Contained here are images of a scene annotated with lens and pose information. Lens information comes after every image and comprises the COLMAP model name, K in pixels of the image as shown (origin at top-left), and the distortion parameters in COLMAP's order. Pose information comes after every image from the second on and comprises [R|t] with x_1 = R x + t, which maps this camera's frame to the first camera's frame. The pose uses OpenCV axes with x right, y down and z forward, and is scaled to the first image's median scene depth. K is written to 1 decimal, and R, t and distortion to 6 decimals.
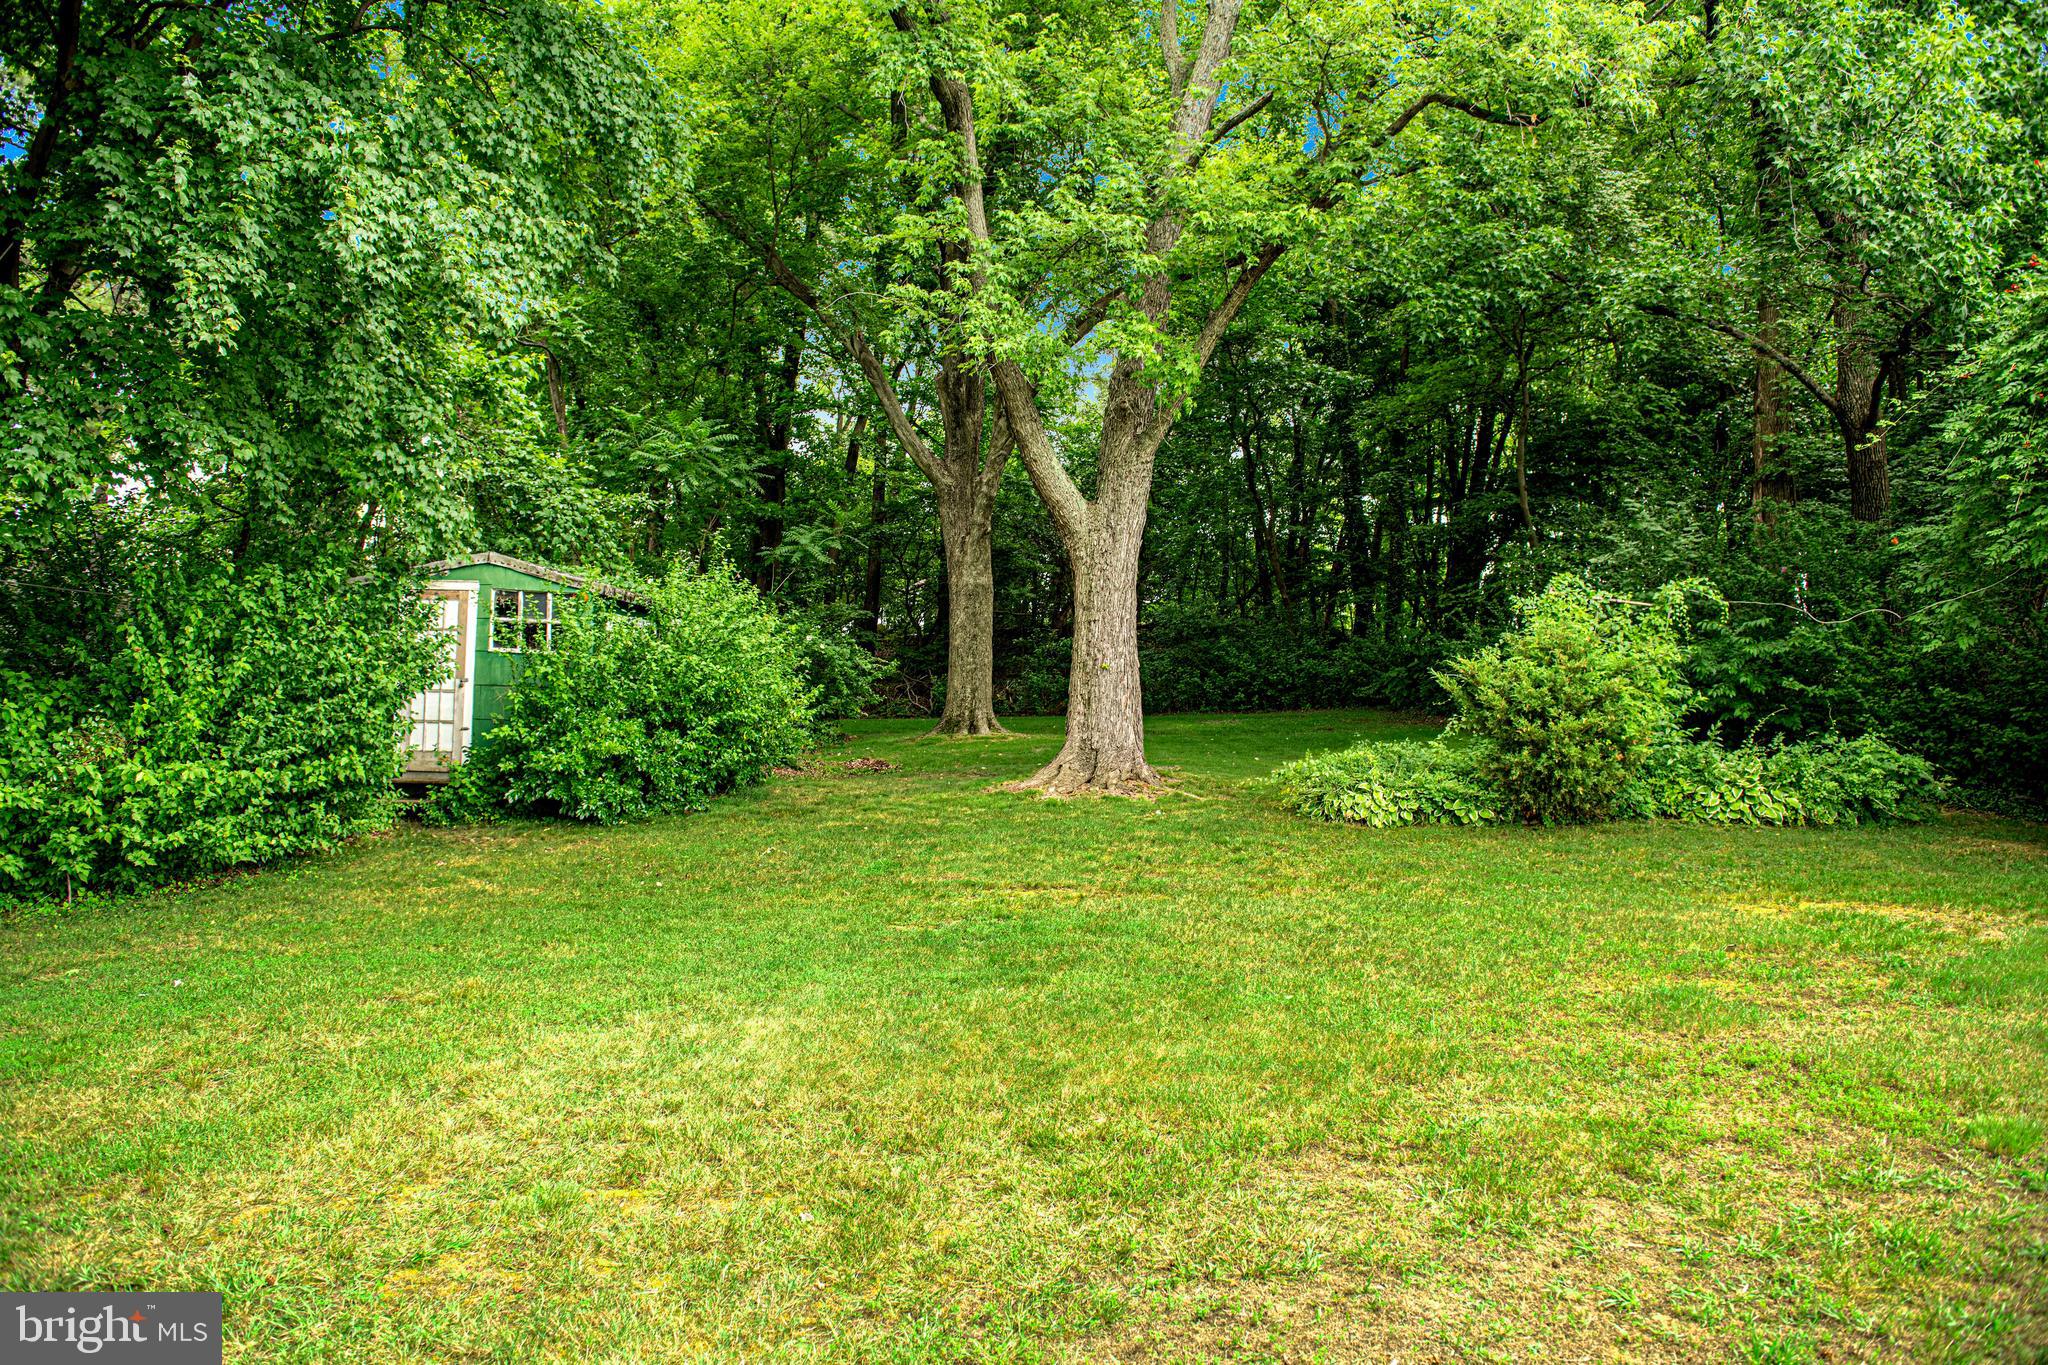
lens RADIAL K [[1400.2, 0, 1022.1], [0, 1400.2, 688.9], [0, 0, 1]] dist [-0.046388, -0.004341]
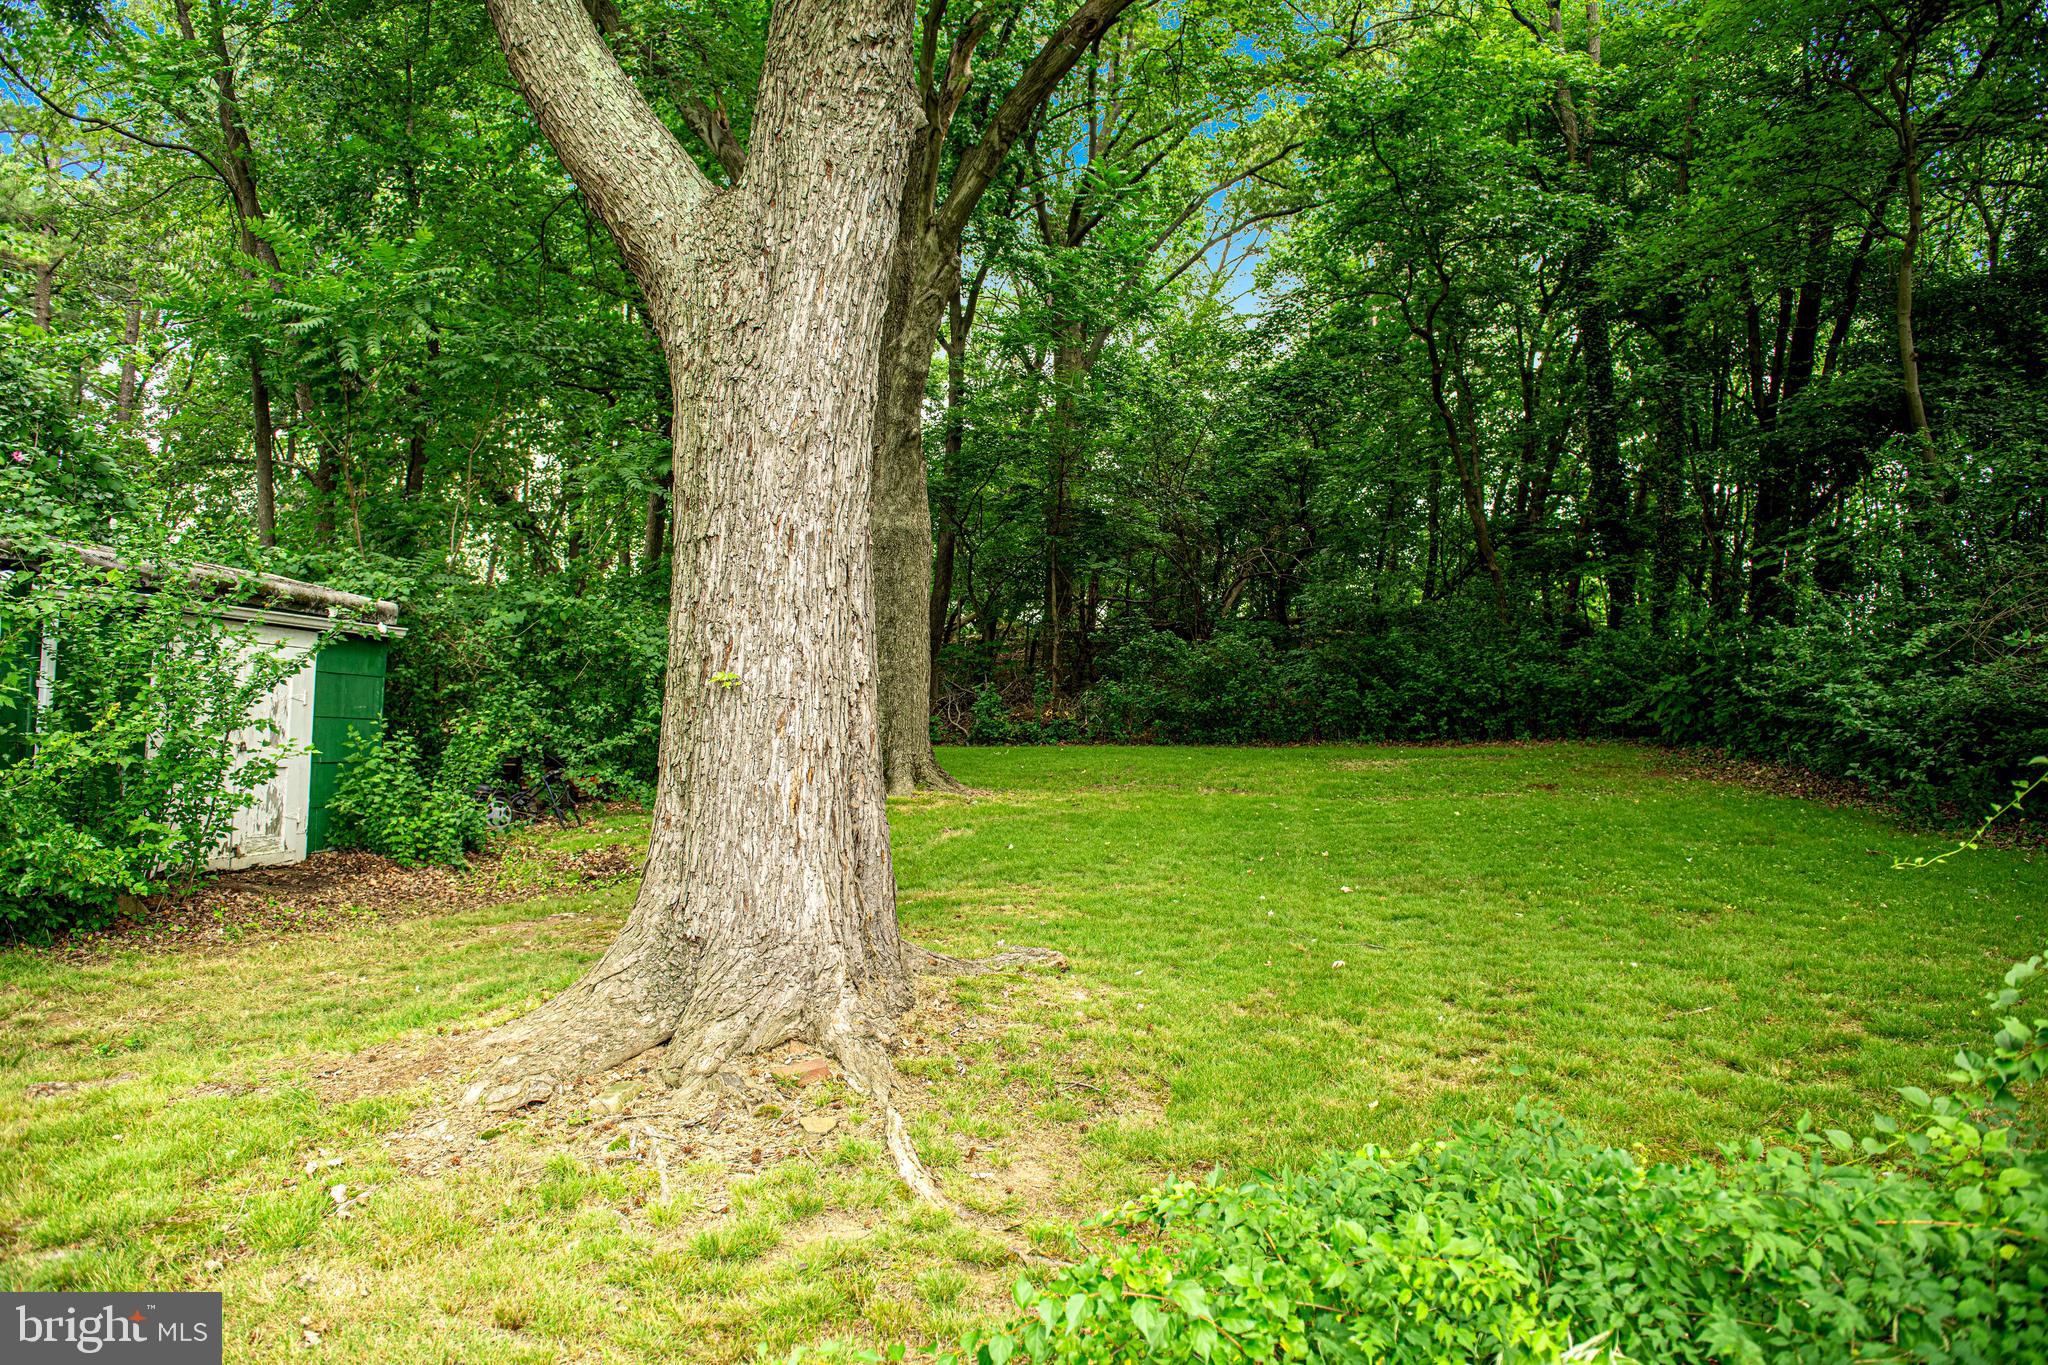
lens RADIAL K [[1400.2, 0, 1021.3], [0, 1400.2, 679.2], [0, 0, 1]] dist [-0.046388, -0.004341]
pose [[0.985403, 0.002537, -0.170221, 0.202205], [-0.004099, 0.999953, -0.008823, -0.015188], [0.170191, 0.009392, 0.985366, 0.791114]]
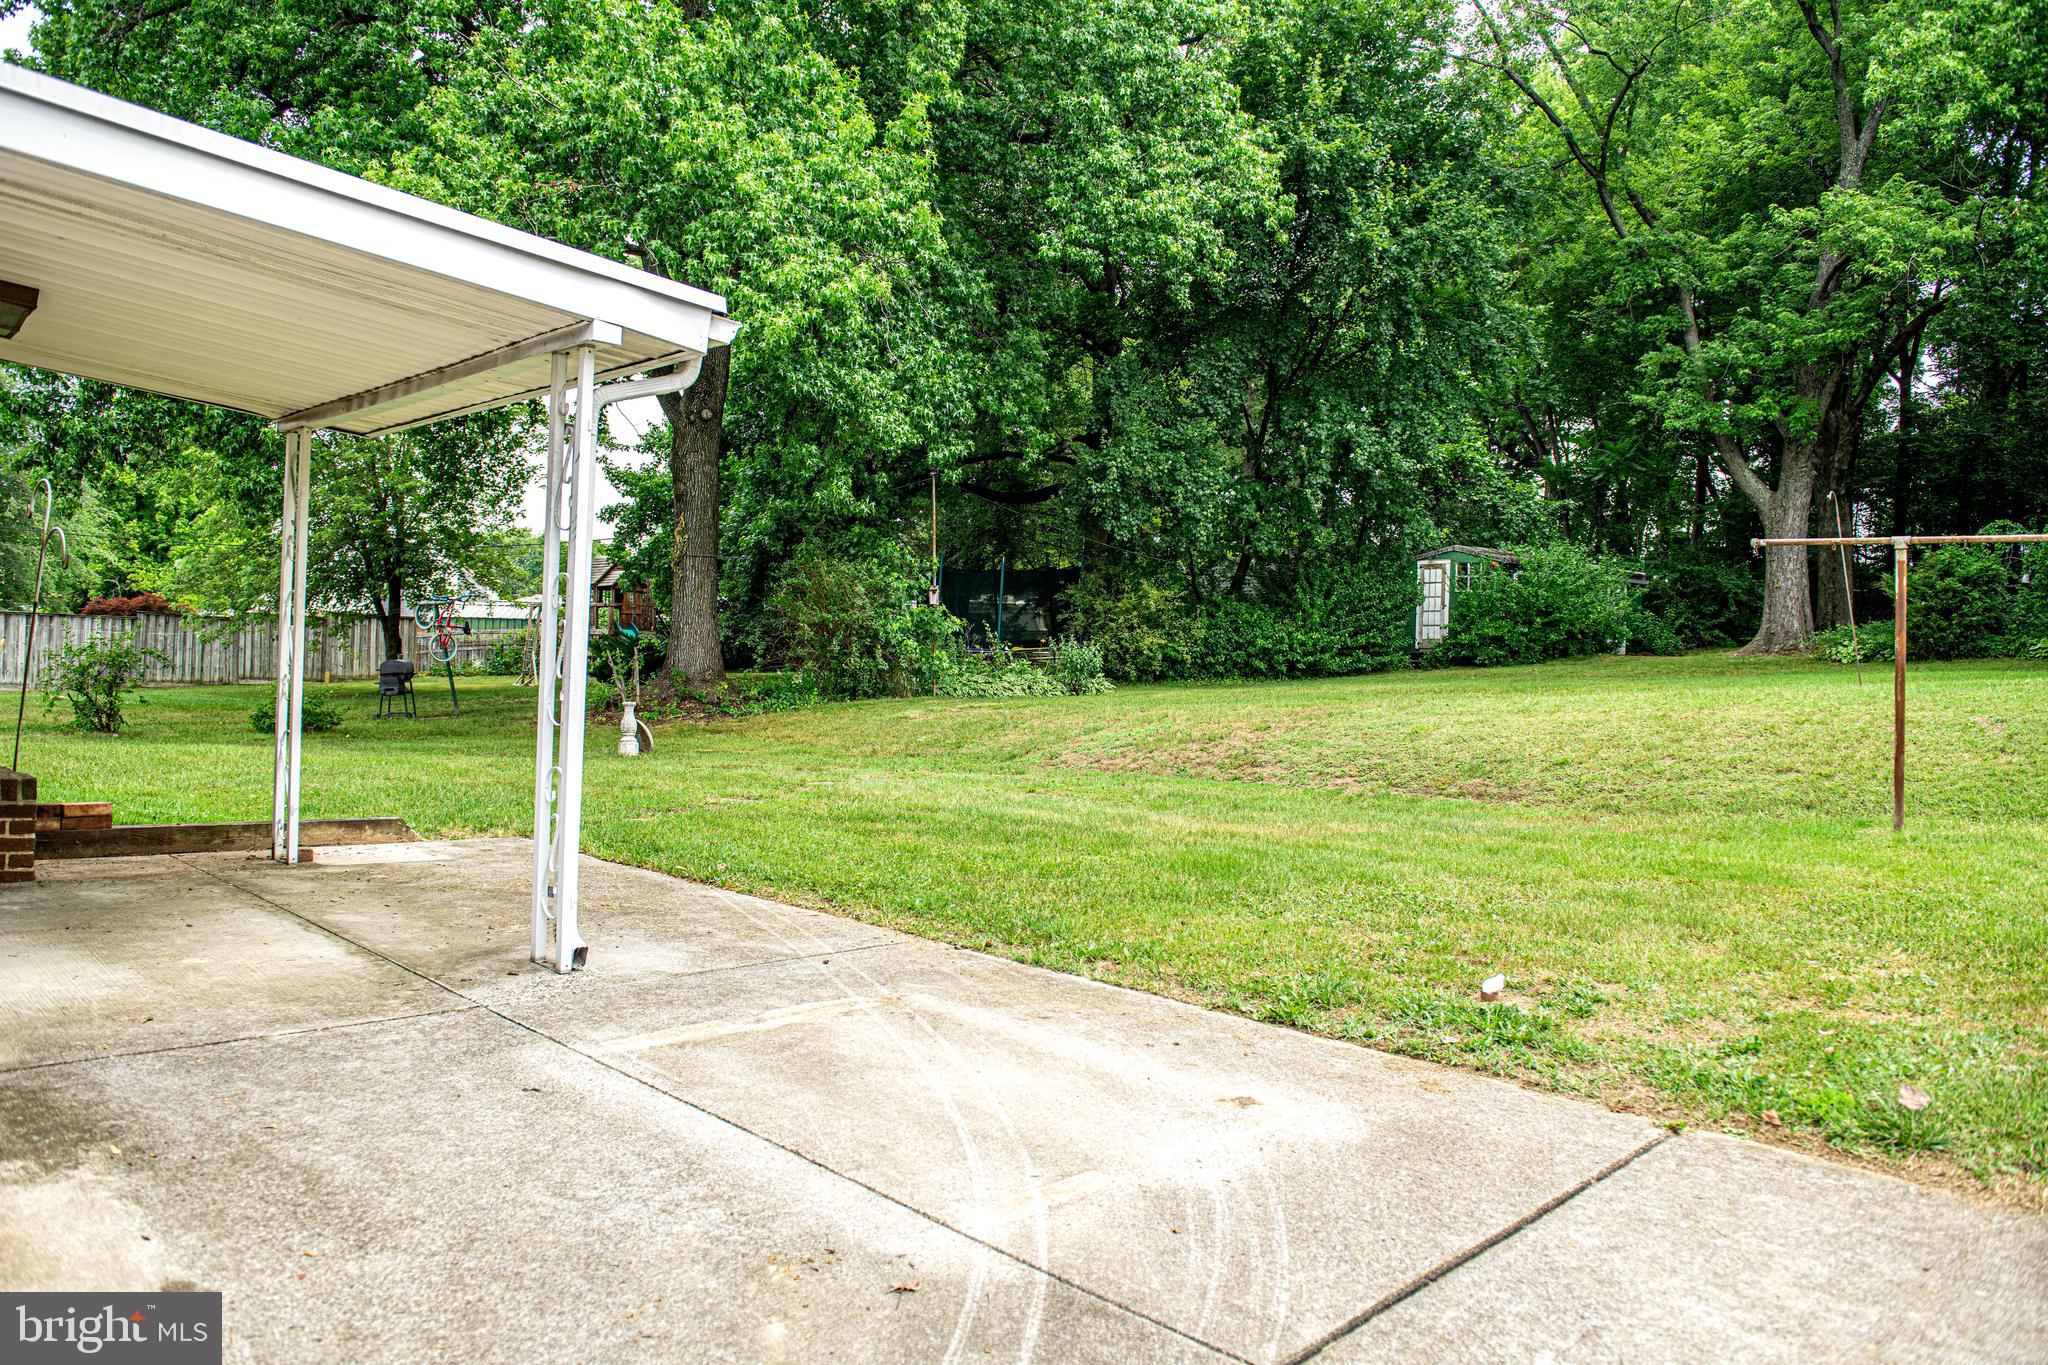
lens RADIAL K [[1458.9, 0, 997.7], [0, 1458.9, 693.6], [0, 0, 1]] dist [-0.048014, -0.009480]
pose [[0.669105, 0.007622, -0.743129, 0.844924], [0.019865, 0.999407, 0.028137, 0.055397], [0.742902, -0.033589, 0.668557, -1.070002]]
